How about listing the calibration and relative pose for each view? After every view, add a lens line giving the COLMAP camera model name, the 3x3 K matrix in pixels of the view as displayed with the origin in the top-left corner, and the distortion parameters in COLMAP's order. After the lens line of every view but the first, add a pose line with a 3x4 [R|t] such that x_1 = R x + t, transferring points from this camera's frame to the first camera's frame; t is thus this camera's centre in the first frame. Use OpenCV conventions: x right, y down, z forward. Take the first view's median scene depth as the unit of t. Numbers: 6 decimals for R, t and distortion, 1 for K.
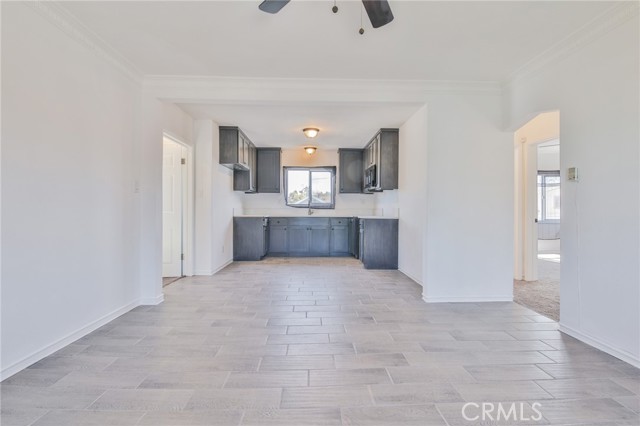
lens RADIAL K [[292.1, 0, 321.2], [0, 292.1, 209.2], [0, 0, 1]] dist [-0.007571, -0.007044]
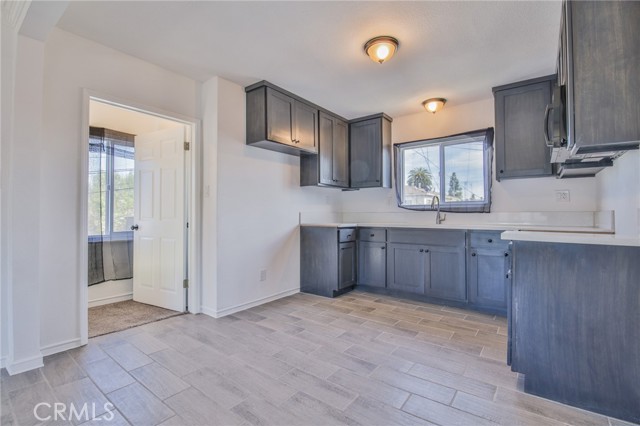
lens RADIAL K [[292.1, 0, 321.2], [0, 292.1, 209.2], [0, 0, 1]] dist [-0.007571, -0.007044]
pose [[0.777402, -0.014858, -0.628828, 0.153967], [0.005534, 0.999844, -0.016782, 0.000062], [0.628979, 0.009566, 0.777363, 0.488051]]
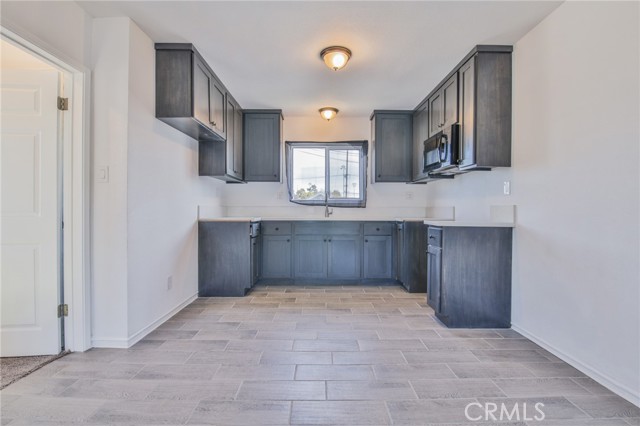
lens RADIAL K [[292.1, 0, 321.2], [0, 292.1, 209.2], [0, 0, 1]] dist [-0.007571, -0.007044]
pose [[0.999699, -0.000222, -0.024516, -0.040728], [0.000300, 0.999995, 0.003183, 0.000999], [0.024515, -0.003189, 0.999694, 0.409251]]
